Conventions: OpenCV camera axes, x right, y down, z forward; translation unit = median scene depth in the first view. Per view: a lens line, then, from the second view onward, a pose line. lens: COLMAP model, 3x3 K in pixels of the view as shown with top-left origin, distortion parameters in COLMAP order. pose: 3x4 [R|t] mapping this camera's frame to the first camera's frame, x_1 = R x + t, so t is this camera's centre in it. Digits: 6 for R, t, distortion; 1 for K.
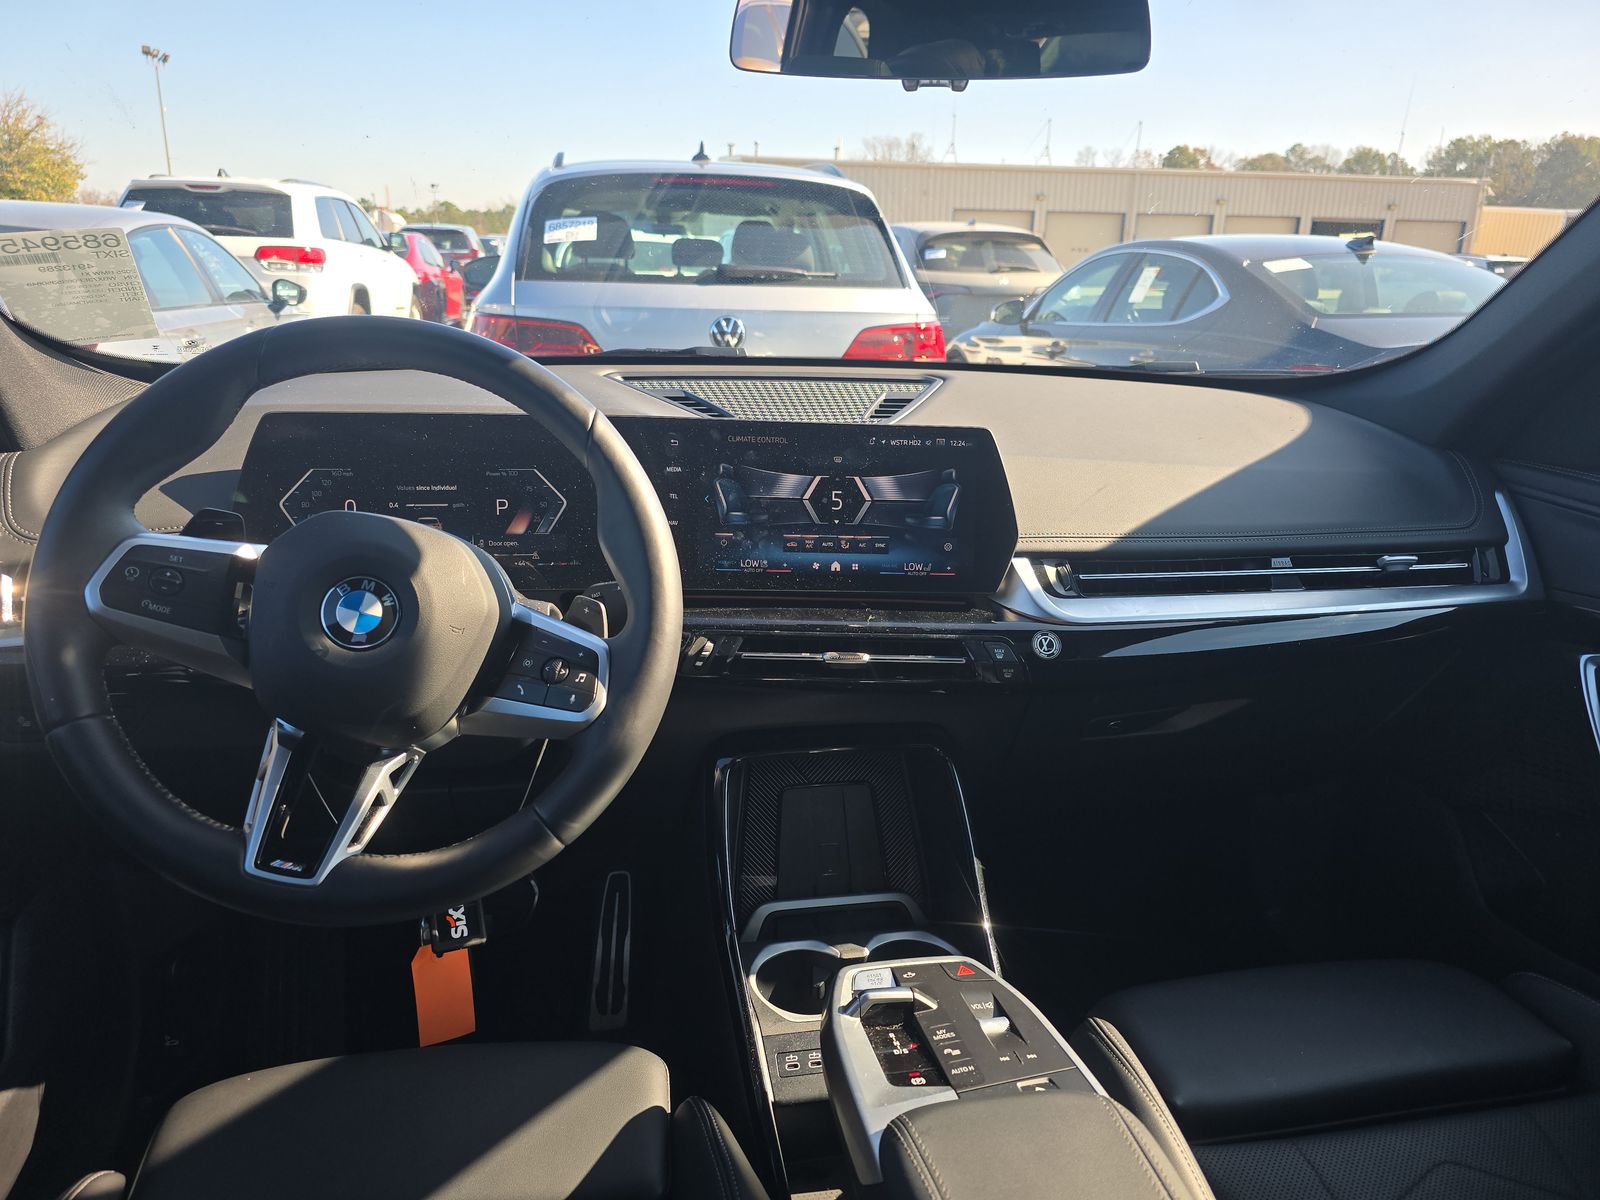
lens RADIAL K [[1069.3, 0, 806.9], [0, 1069.3, 592.5], [0, 0, 1]] dist [0.023820, -0.019724]
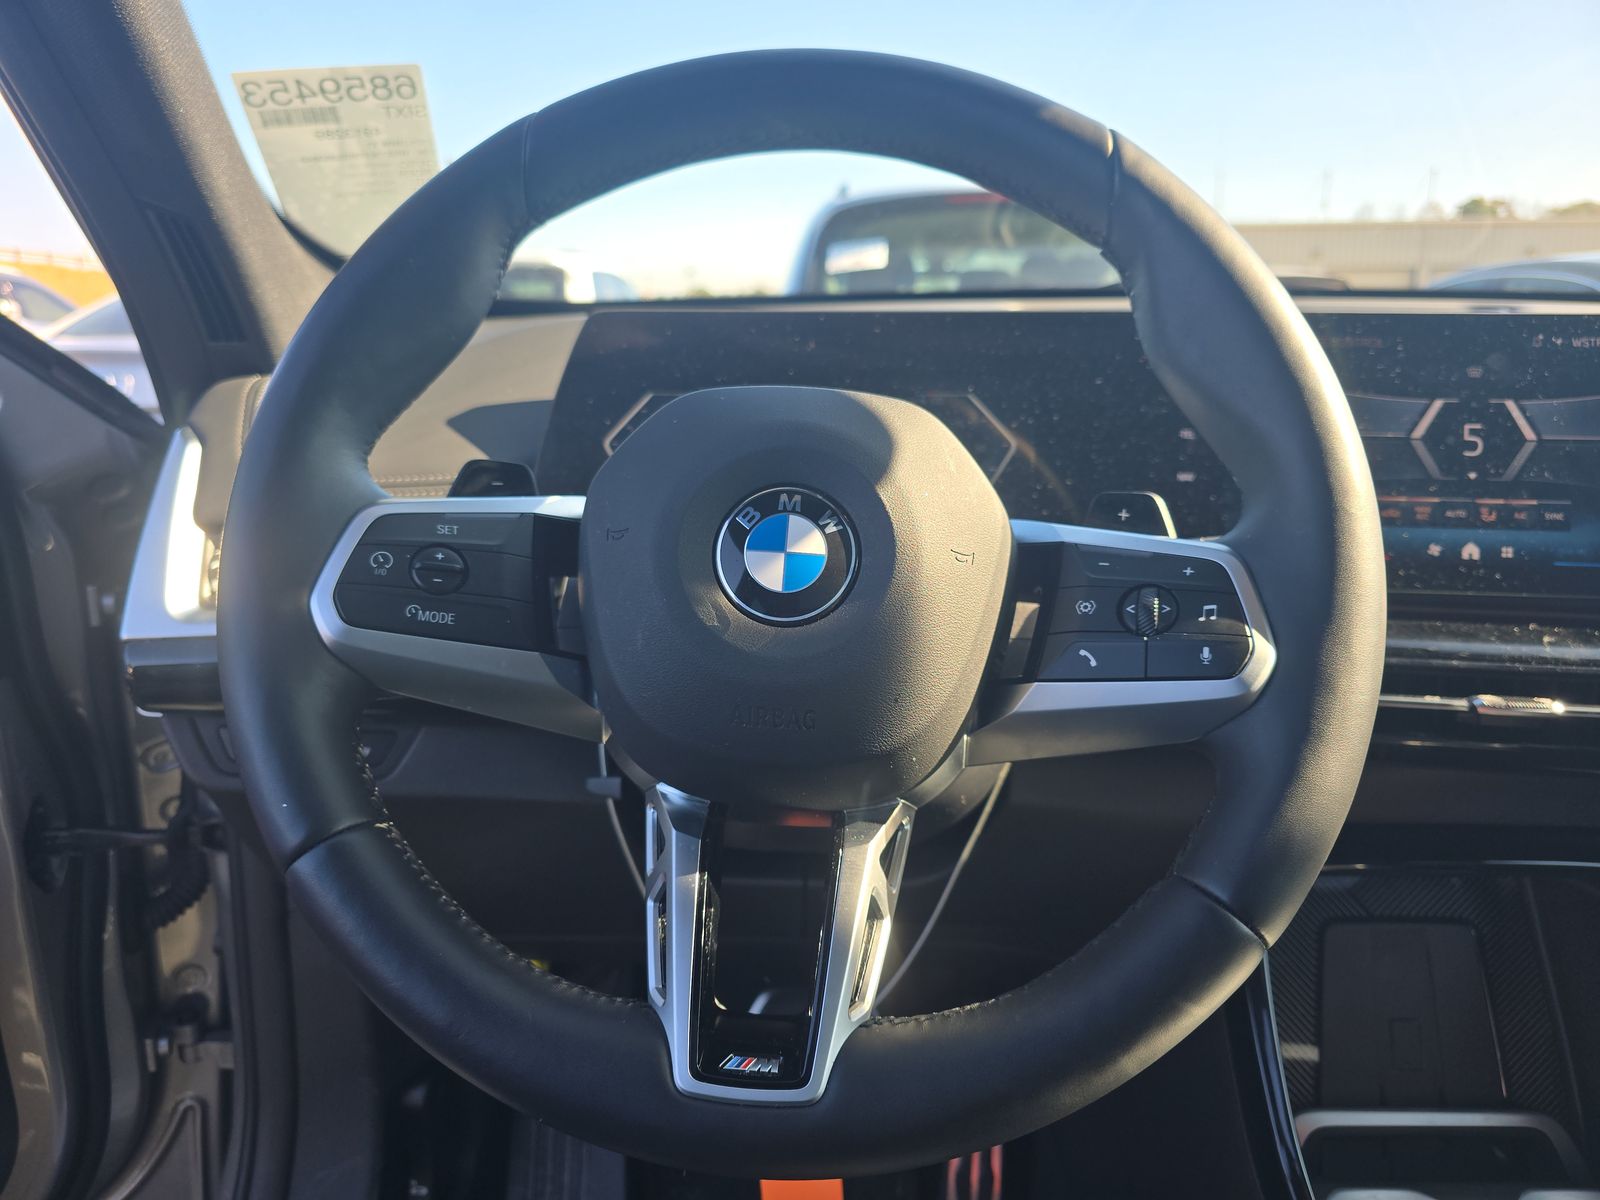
lens RADIAL K [[1069.3, 0, 795.5], [0, 1069.3, 601.4], [0, 0, 1]] dist [0.023820, -0.019724]
pose [[0.975679, 0.020637, -0.218230, -0.211231], [-0.034847, 0.997501, -0.061465, 0.053663], [0.216416, 0.067575, 0.973960, 0.353362]]
